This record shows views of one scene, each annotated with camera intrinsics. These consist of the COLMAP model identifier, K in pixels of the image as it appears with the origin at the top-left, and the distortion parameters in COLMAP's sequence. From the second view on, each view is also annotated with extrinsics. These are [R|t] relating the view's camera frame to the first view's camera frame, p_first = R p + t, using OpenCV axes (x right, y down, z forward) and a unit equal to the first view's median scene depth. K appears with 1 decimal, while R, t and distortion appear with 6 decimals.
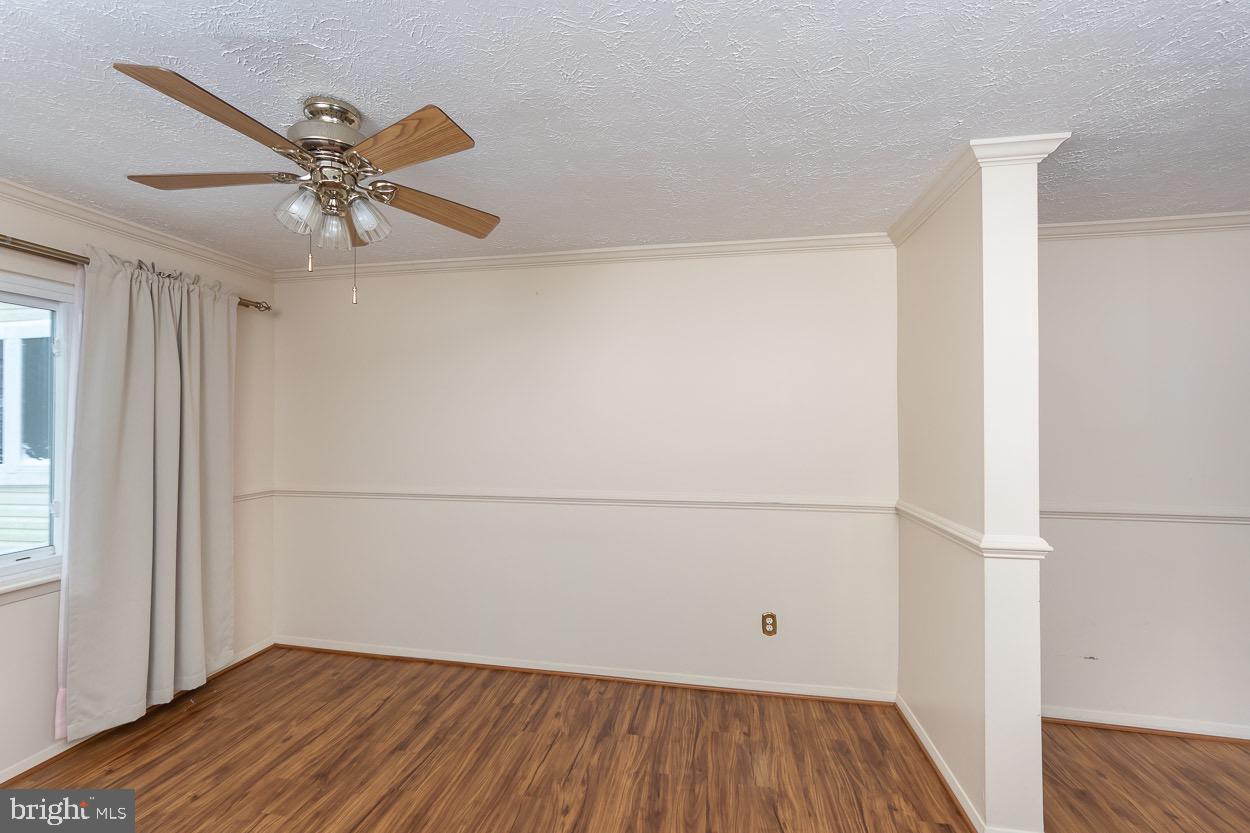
lens RADIAL K [[518.9, 0, 619.2], [0, 518.9, 400.8], [0, 0, 1]] dist [0.002772, 0.000752]
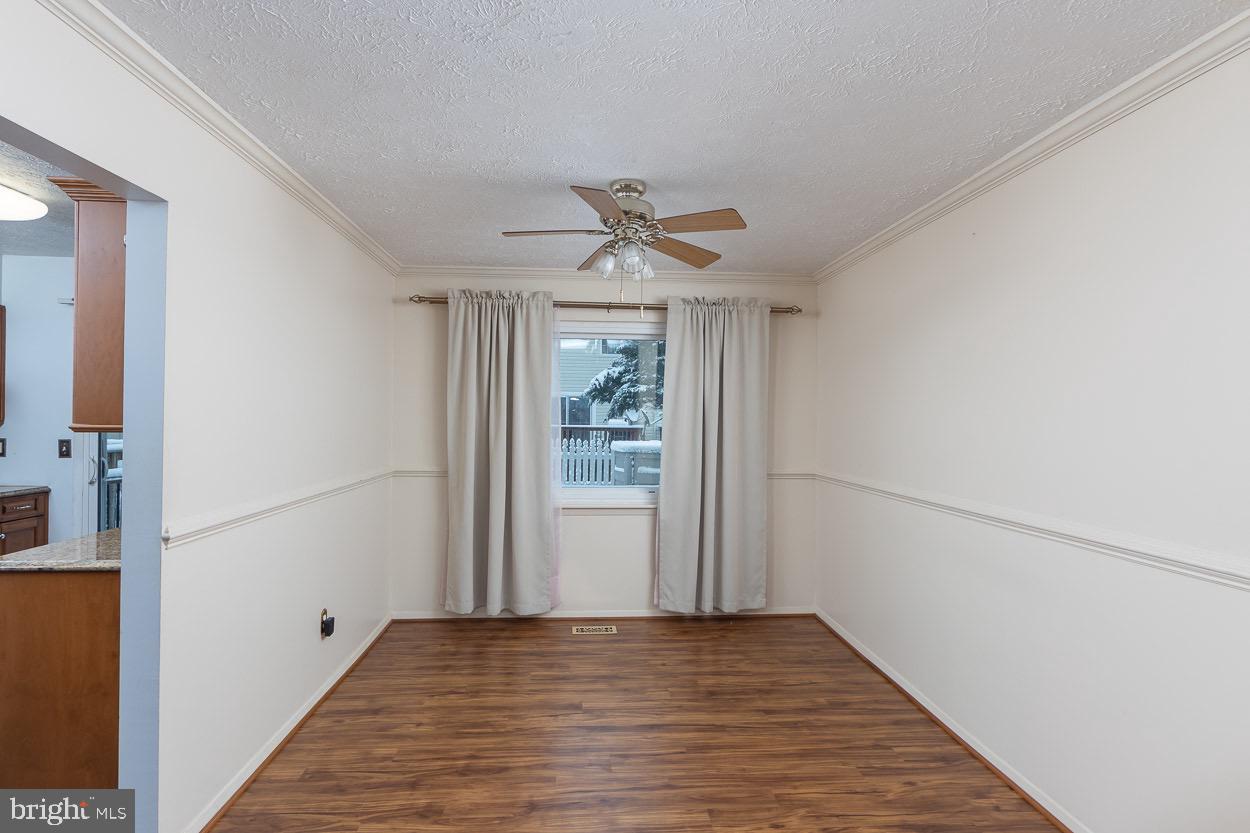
lens RADIAL K [[641.1, 0, 619.6], [0, 641.1, 415.5], [0, 0, 1]] dist [0.003838, -0.000065]
pose [[0.251057, 0.006929, -0.967947, 0.706218], [0.029561, 0.999453, 0.014822, 0.018651], [0.967521, -0.032334, 0.250715, 0.345360]]
